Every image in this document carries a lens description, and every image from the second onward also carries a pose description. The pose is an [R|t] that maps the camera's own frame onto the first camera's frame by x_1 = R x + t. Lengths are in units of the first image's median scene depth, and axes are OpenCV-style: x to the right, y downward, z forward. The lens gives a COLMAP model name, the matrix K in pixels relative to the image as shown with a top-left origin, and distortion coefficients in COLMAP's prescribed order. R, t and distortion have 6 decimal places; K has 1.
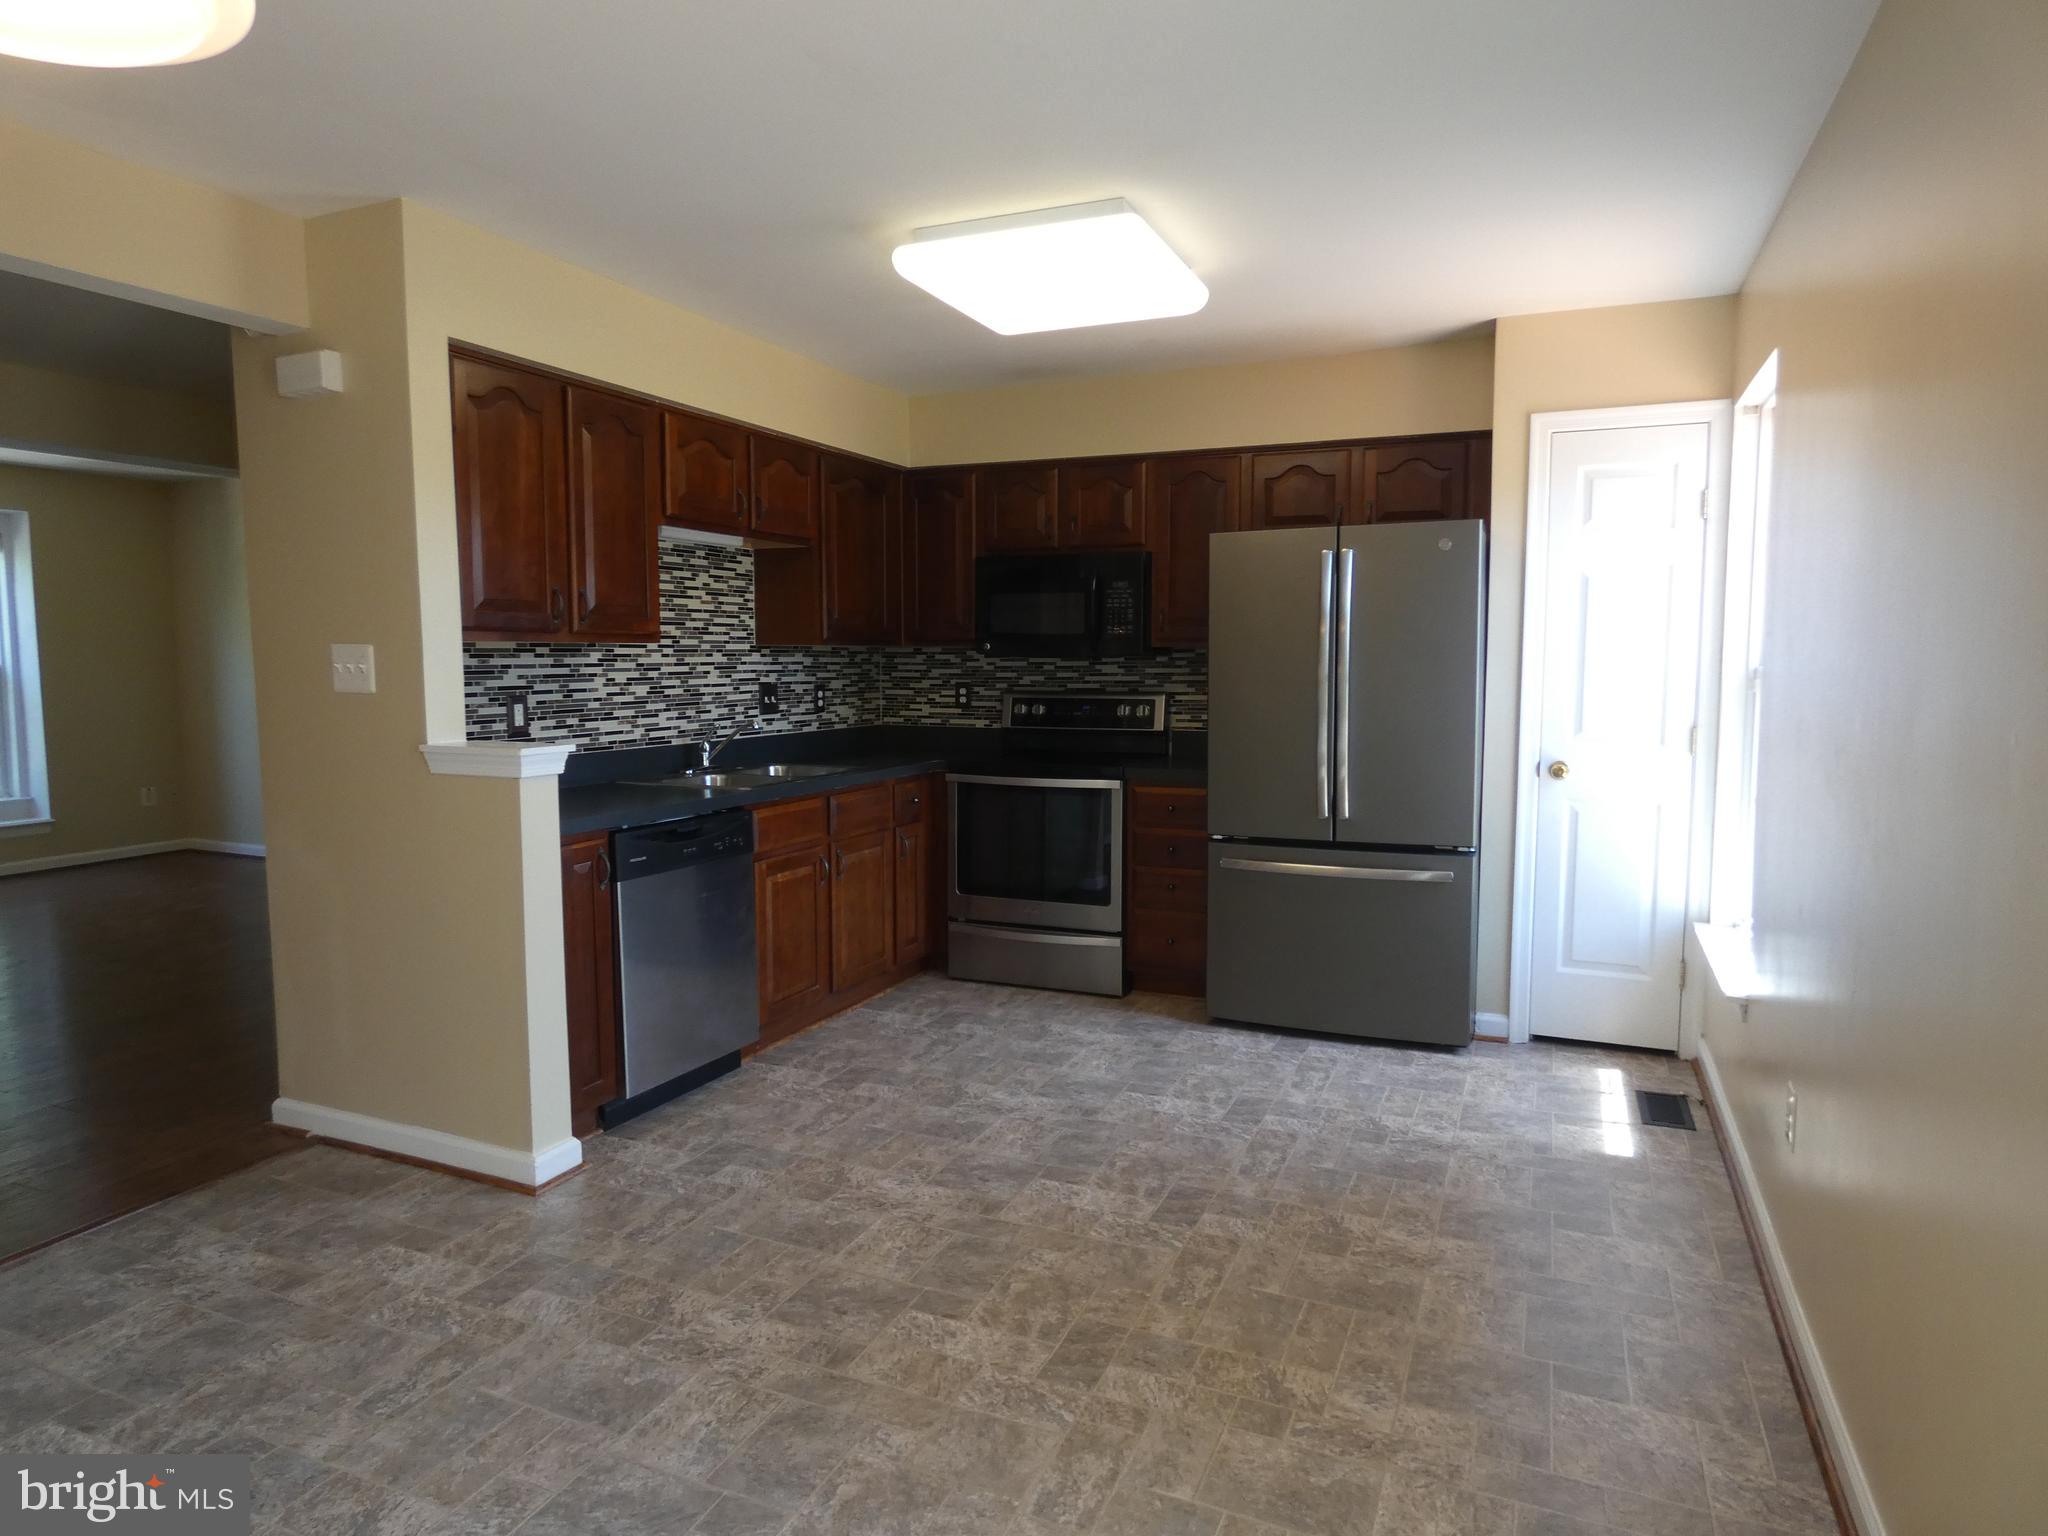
lens RADIAL K [[1229.2, 0, 1024.0], [0, 1229.2, 768.0], [0, 0, 1]] dist [-0.010918, -0.000507]
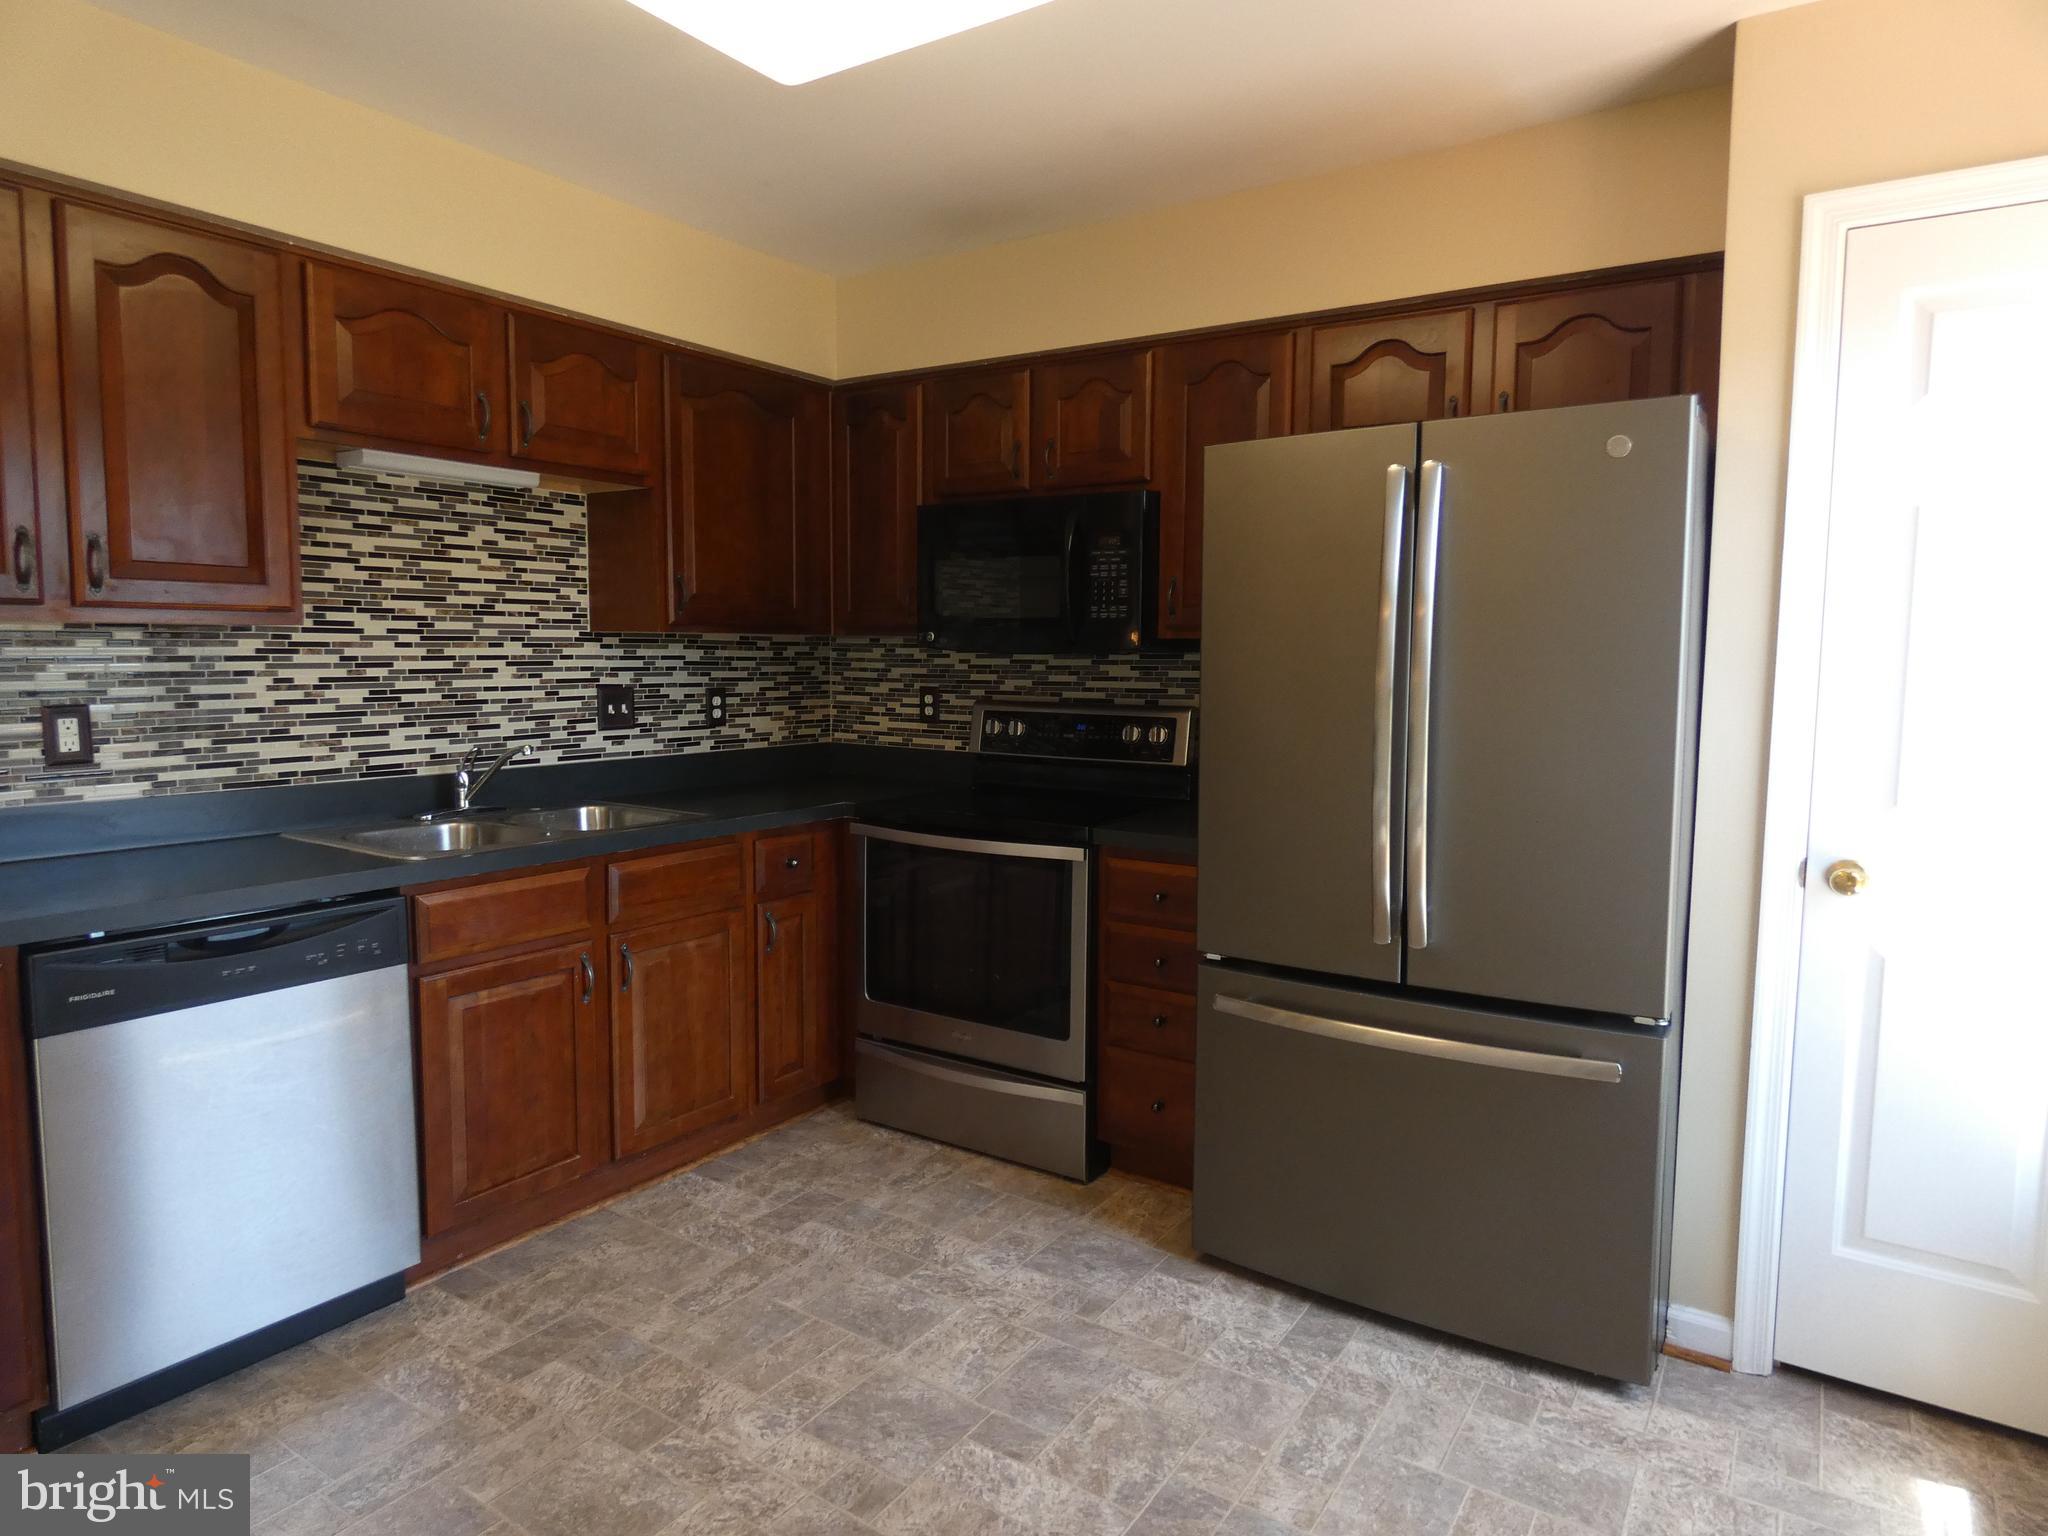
lens RADIAL K [[1239.4, 0, 1024.8], [0, 1239.4, 758.6], [0, 0, 1]] dist [-0.004938, 0.000860]
pose [[0.984510, 0.023595, -0.173735, 0.150160], [-0.024307, 0.999703, -0.001970, -0.032114], [0.173636, 0.006162, 0.984791, 0.346376]]
